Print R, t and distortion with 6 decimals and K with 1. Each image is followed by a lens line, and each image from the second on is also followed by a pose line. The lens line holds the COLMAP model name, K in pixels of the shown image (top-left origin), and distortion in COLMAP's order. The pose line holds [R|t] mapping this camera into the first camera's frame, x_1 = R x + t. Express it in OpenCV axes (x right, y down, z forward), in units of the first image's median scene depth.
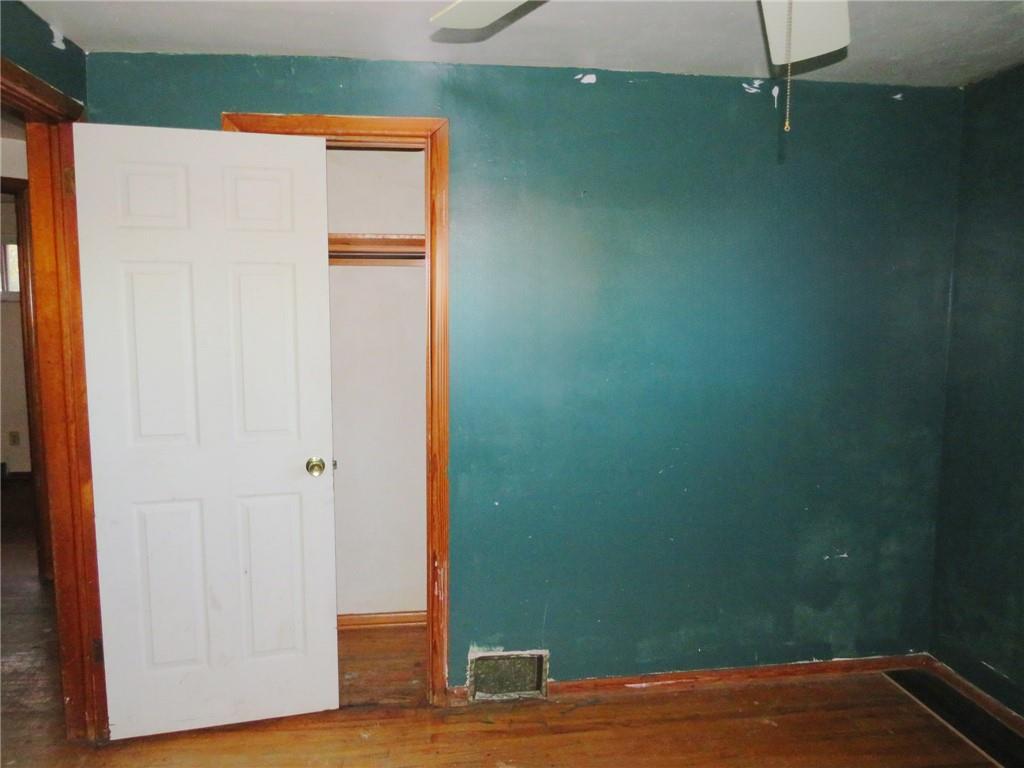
lens RADIAL K [[714.8, 0, 512.2], [0, 714.8, 388.8], [0, 0, 1]] dist [-0.021431, 0.006314]
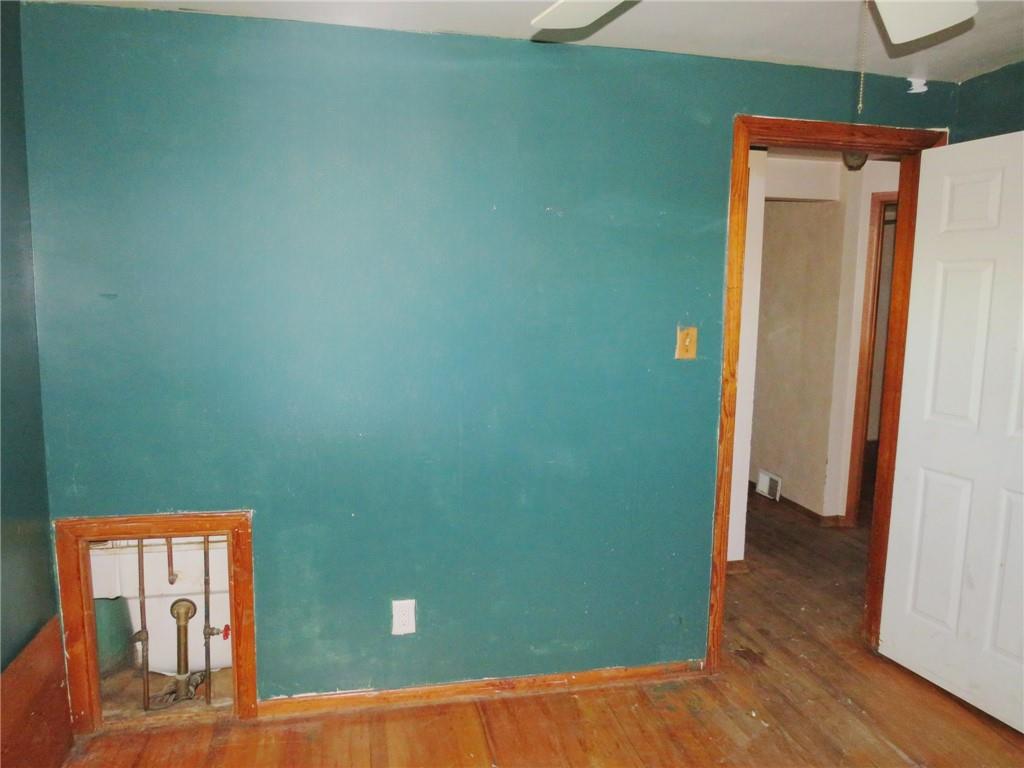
lens RADIAL K [[727.1, 0, 508.3], [0, 727.1, 382.1], [0, 0, 1]] dist [-0.022008, 0.001021]
pose [[0.108487, 0.129967, -0.985565, 0.546895], [-0.118179, 0.986072, 0.117025, -0.036428], [0.987048, 0.103777, 0.122335, 0.166900]]
